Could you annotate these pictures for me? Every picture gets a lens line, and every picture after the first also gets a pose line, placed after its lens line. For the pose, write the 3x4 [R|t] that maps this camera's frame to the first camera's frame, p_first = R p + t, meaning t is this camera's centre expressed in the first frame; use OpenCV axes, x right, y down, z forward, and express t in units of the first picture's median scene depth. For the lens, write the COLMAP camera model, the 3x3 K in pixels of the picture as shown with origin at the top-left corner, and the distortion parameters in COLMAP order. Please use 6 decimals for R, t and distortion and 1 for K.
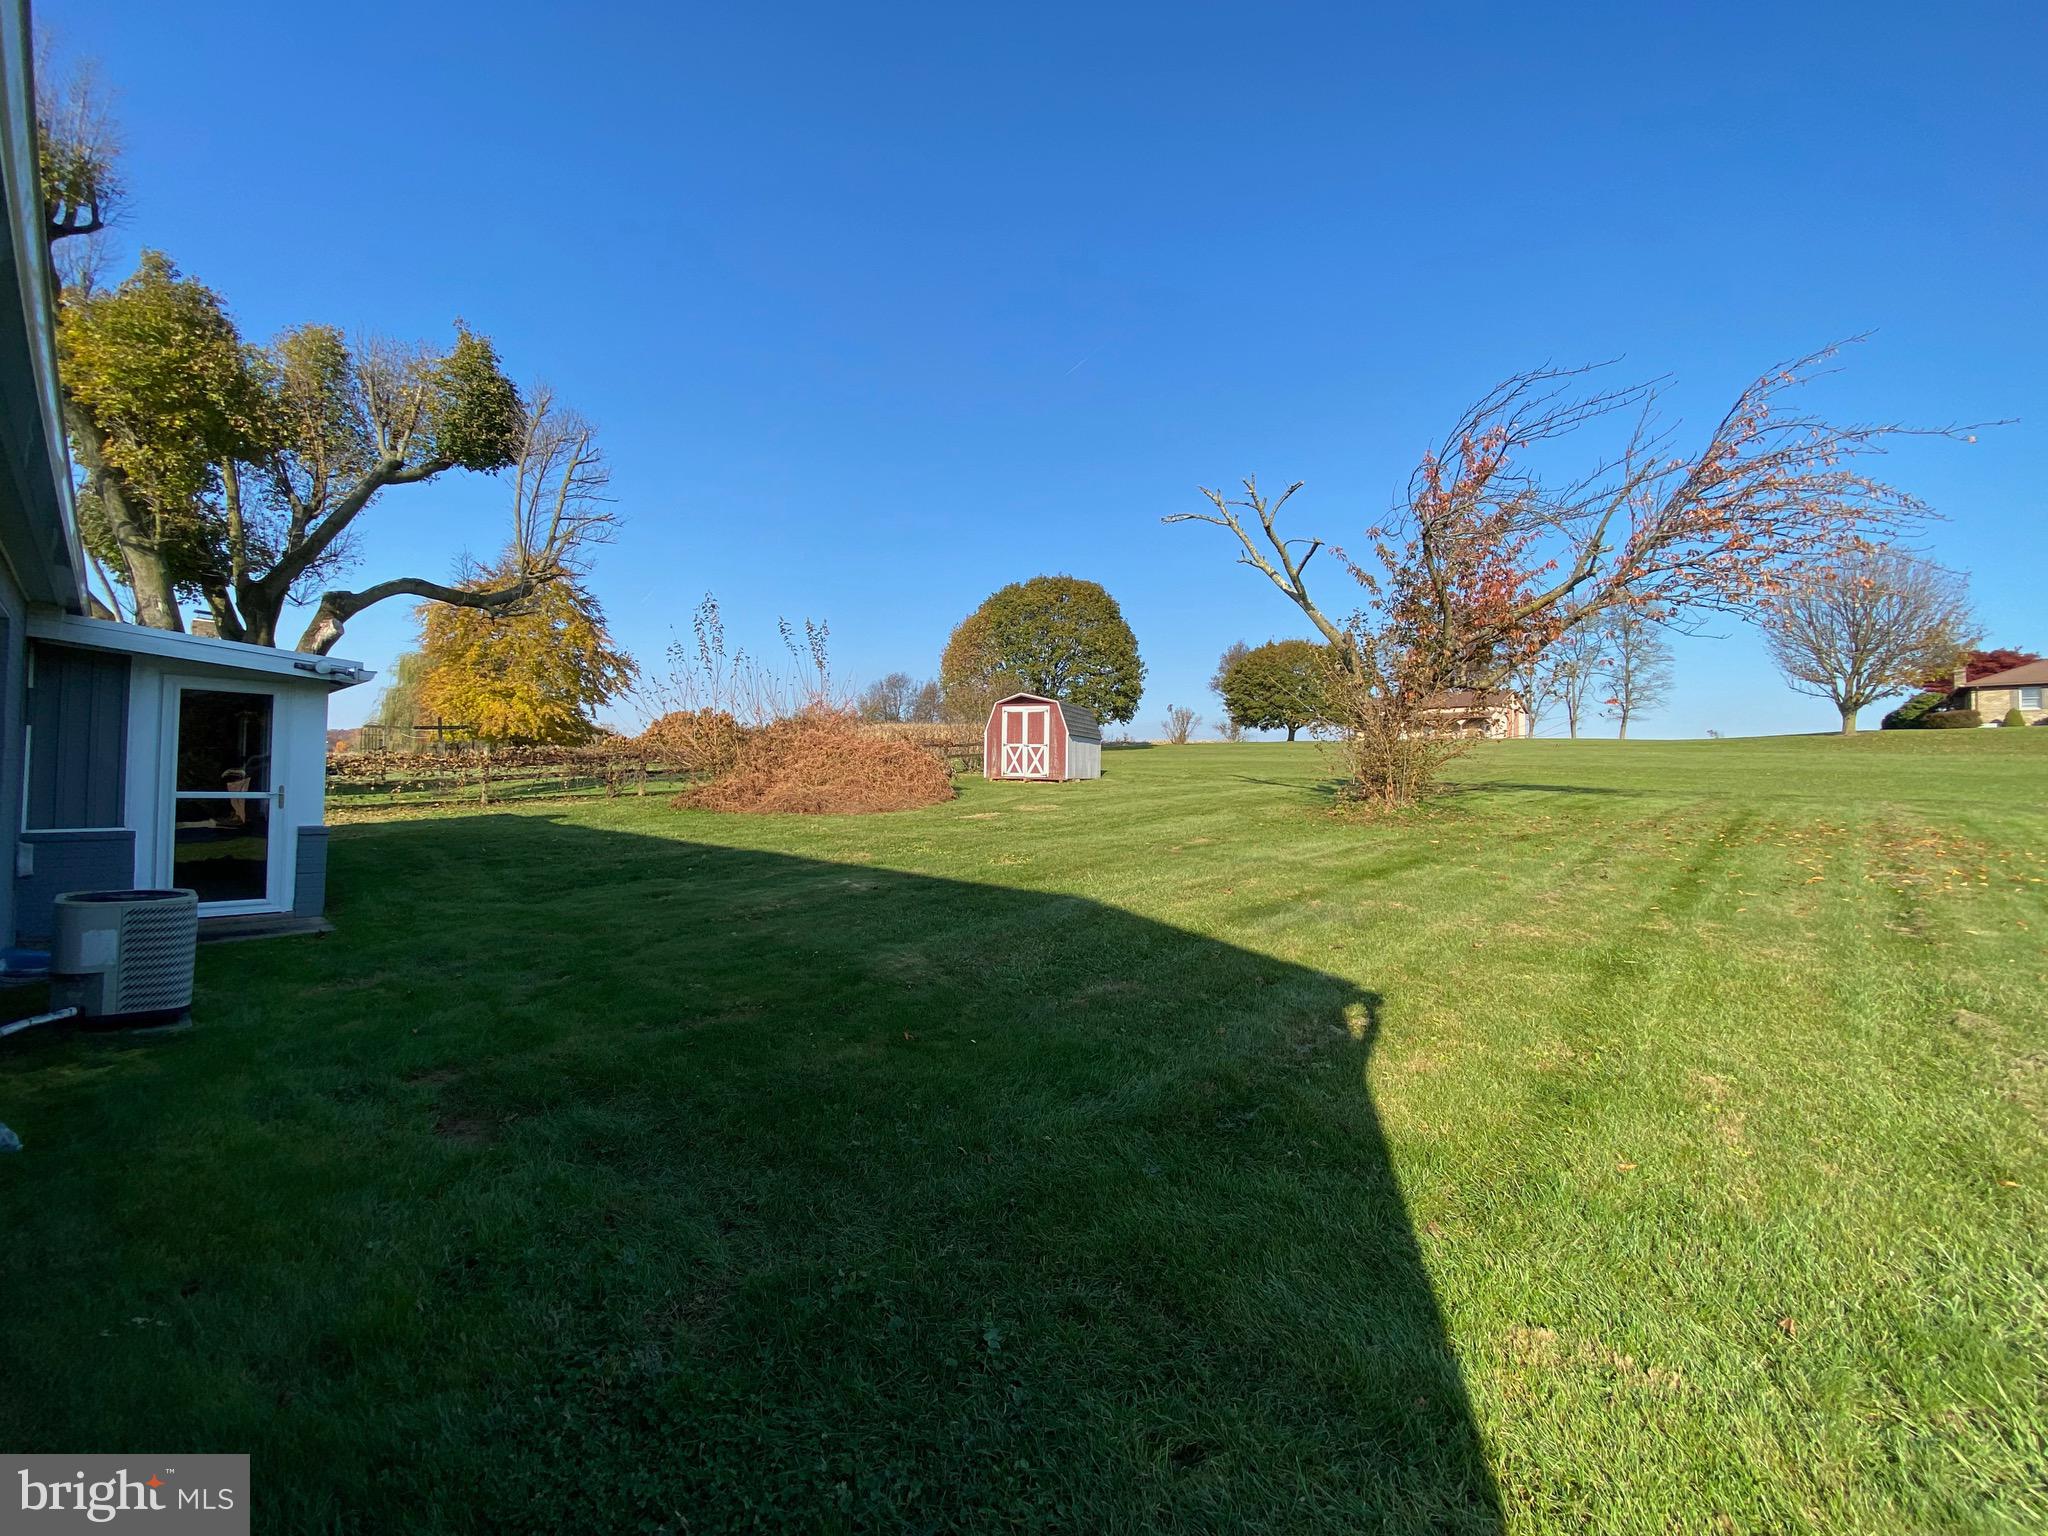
lens RADIAL K [[818.3, 0, 1006.9], [0, 818.3, 760.4], [0, 0, 1]] dist [0.000838, -0.012456]
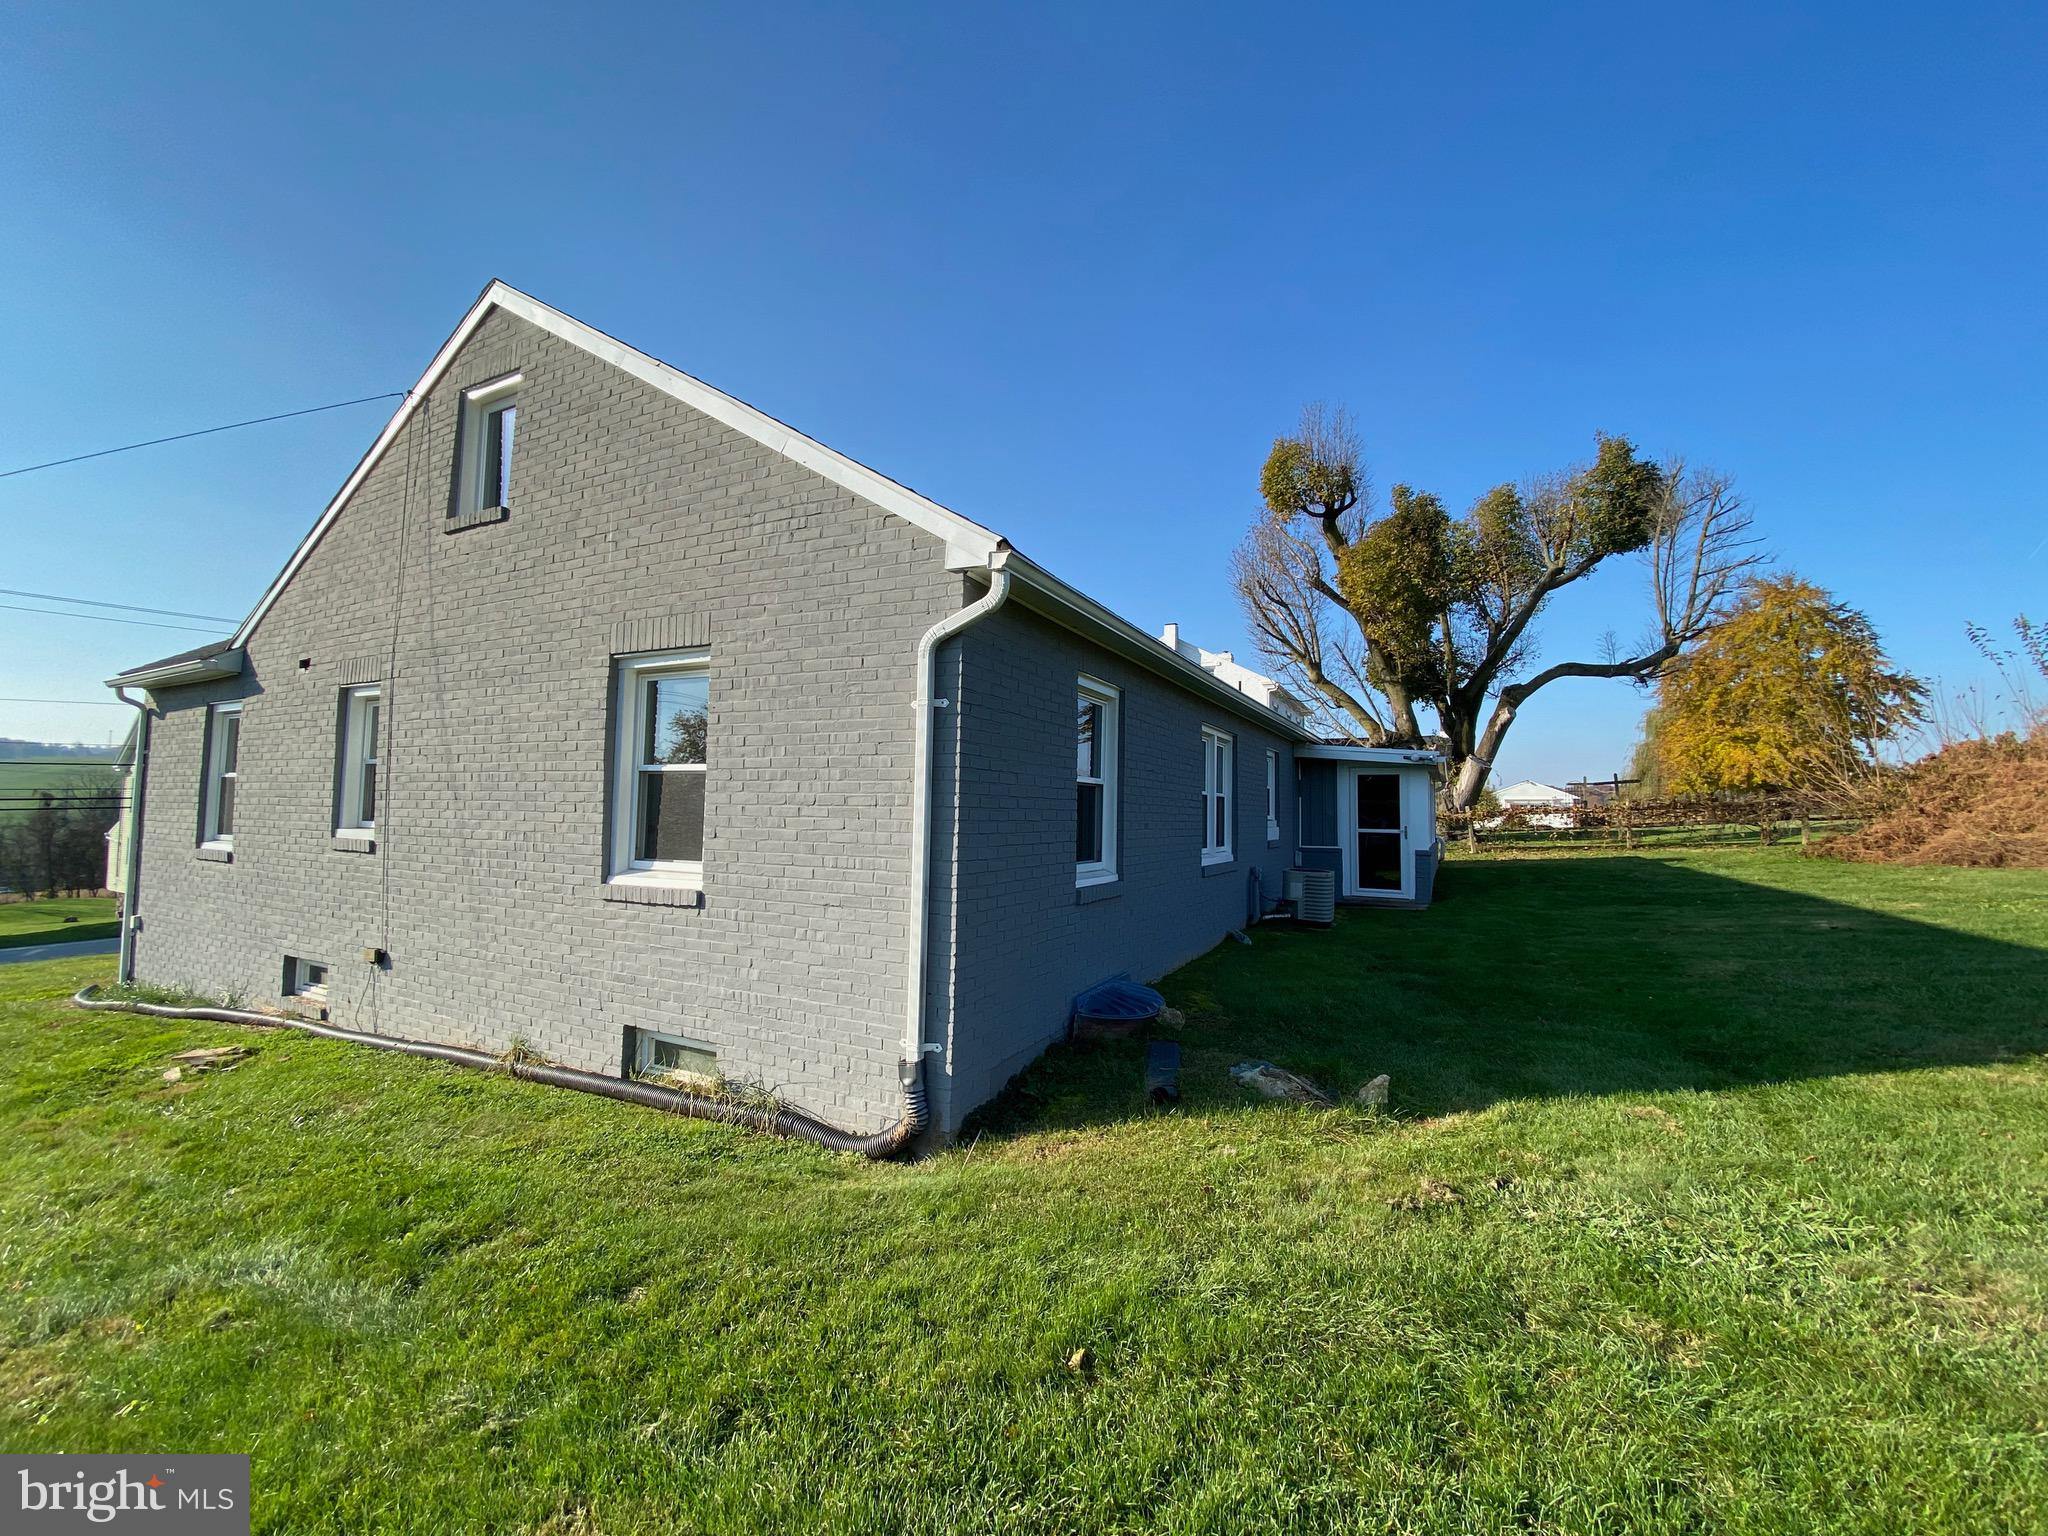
lens RADIAL K [[836.9, 0, 1010.6], [0, 836.9, 763.5], [0, 0, 1]] dist [0.028020, -0.024146]
pose [[0.230606, -0.074762, -0.970171, 0.274534], [0.016229, 0.997201, -0.072987, 0.006117], [0.972912, 0.001087, 0.231174, -0.099786]]
